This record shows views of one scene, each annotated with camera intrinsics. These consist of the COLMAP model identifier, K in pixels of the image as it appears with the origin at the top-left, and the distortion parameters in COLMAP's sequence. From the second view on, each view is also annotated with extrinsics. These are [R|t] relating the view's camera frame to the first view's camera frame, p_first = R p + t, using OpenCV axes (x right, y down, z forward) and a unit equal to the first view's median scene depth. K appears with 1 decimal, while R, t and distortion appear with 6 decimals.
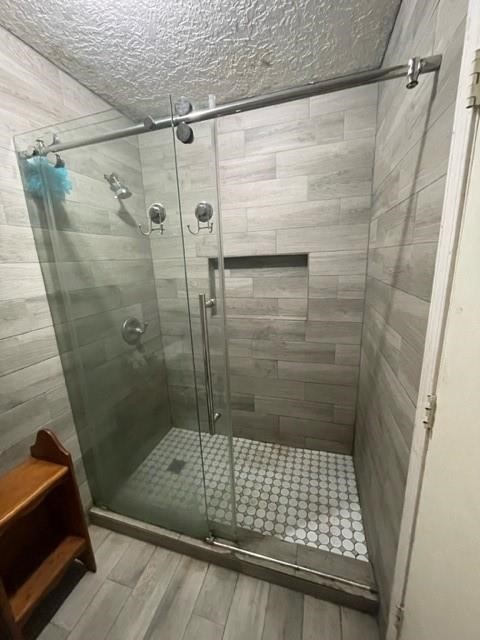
lens RADIAL K [[257.0, 0, 240.9], [0, 257.0, 320.3], [0, 0, 1]] dist [-0.007172, 0.000503]
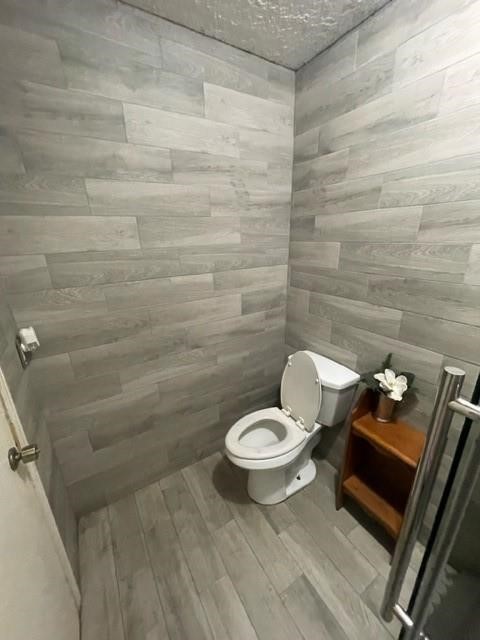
lens RADIAL K [[257.0, 0, 239.7], [0, 257.0, 320.7], [0, 0, 1]] dist [-0.007172, 0.000503]
pose [[-0.653850, 0.290915, -0.698462, 0.247731], [-0.125426, 0.868682, 0.479228, -0.255794], [0.746156, 0.400948, -0.531499, 0.780514]]
